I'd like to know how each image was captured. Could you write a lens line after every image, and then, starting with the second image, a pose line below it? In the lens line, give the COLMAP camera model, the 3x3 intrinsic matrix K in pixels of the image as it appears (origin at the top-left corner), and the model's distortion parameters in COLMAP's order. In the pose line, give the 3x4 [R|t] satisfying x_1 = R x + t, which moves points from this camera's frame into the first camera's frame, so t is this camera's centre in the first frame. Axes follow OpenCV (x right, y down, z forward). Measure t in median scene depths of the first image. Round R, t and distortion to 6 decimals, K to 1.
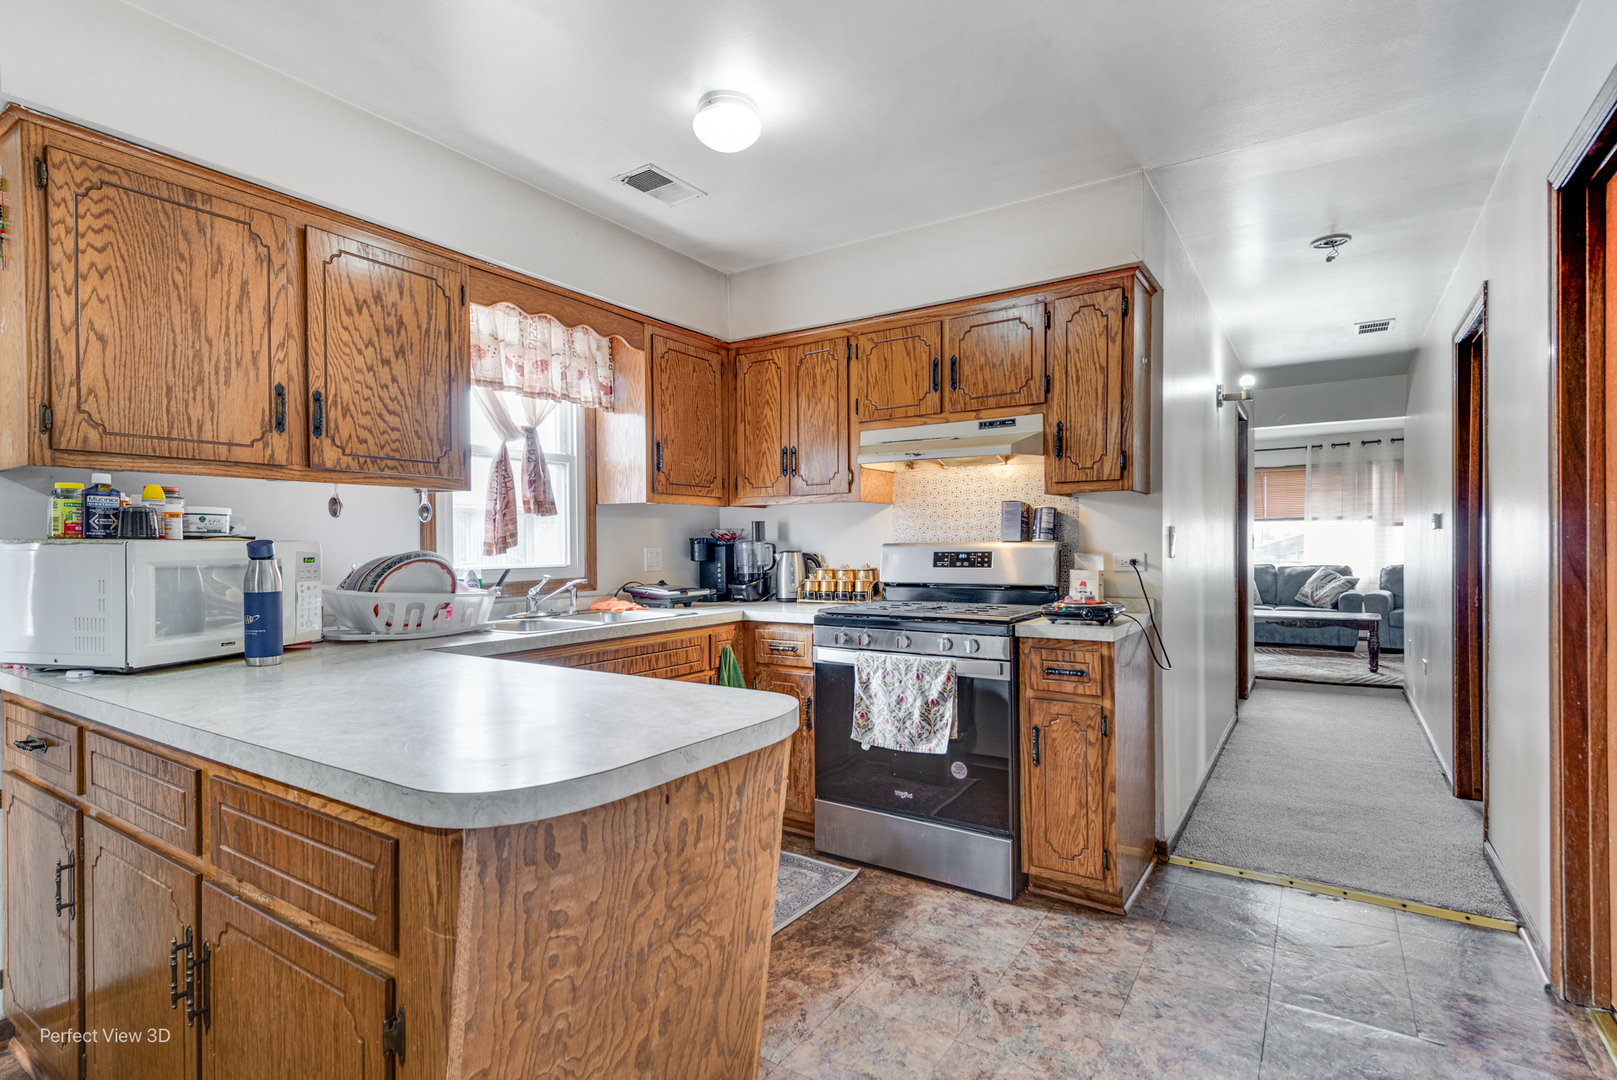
lens RADIAL K [[796.1, 0, 808.5], [0, 796.1, 540.0], [0, 0, 1]] dist [0.023208, -0.000274]
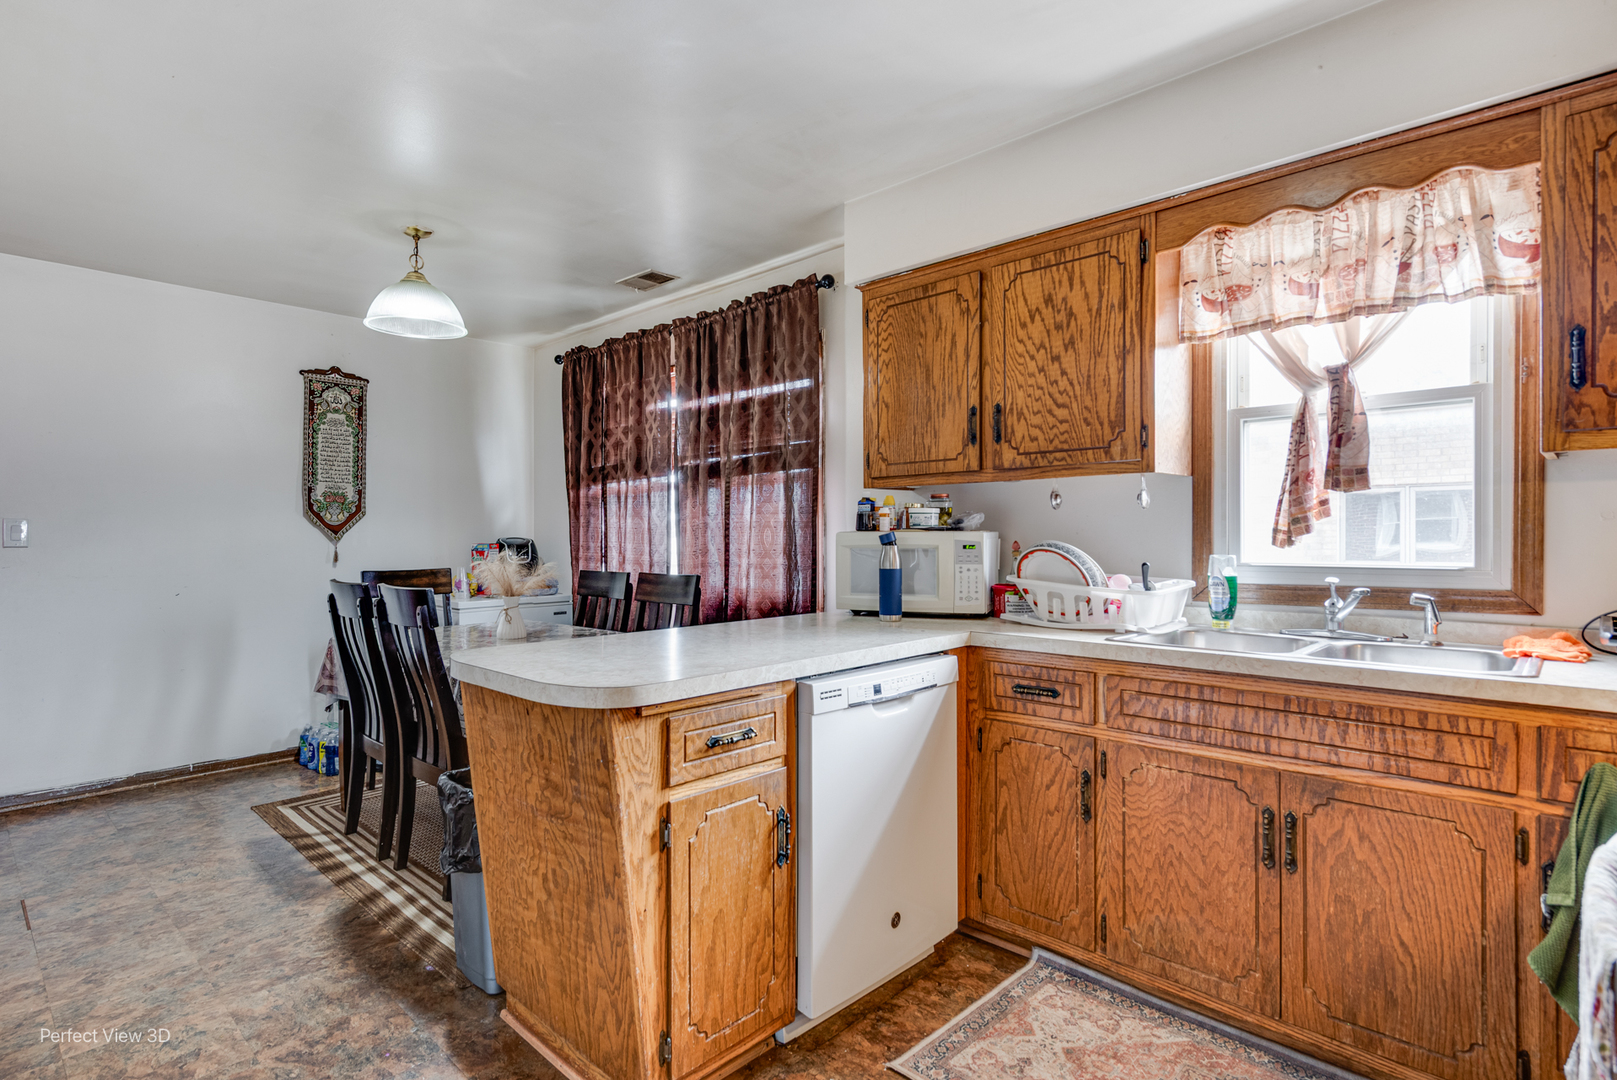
lens RADIAL K [[810.1, 0, 775.3], [0, 810.1, 537.7], [0, 0, 1]] dist [0.000142, -0.000209]
pose [[-0.195596, 0.003138, -0.980680, 0.466690], [0.007374, 0.999971, 0.001729, 0.004594], [0.980657, -0.006893, -0.195613, 0.690351]]
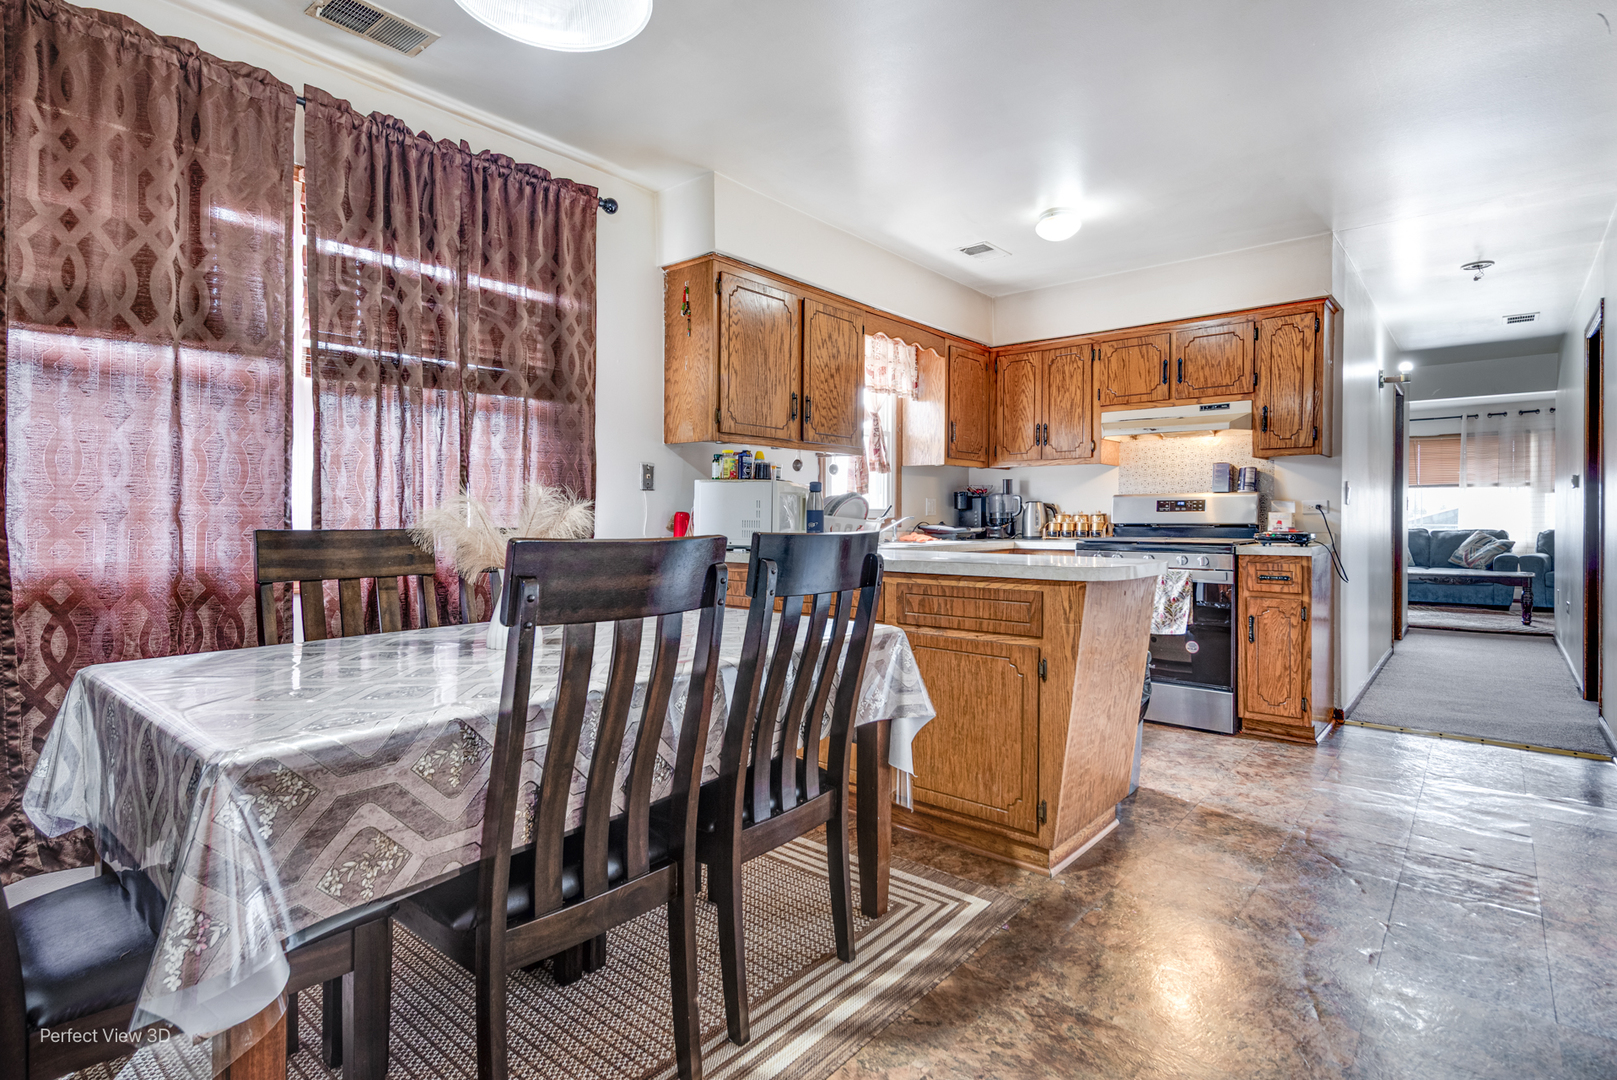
lens RADIAL K [[810.0, 0, 808.0], [0, 810.0, 511.9], [0, 0, 1]] dist [0.017742, -0.000938]
pose [[0.992690, 0.006833, -0.120502, -0.305659], [-0.006844, 0.999977, 0.000320, 0.043337], [0.120501, 0.000507, 0.992713, -0.515486]]
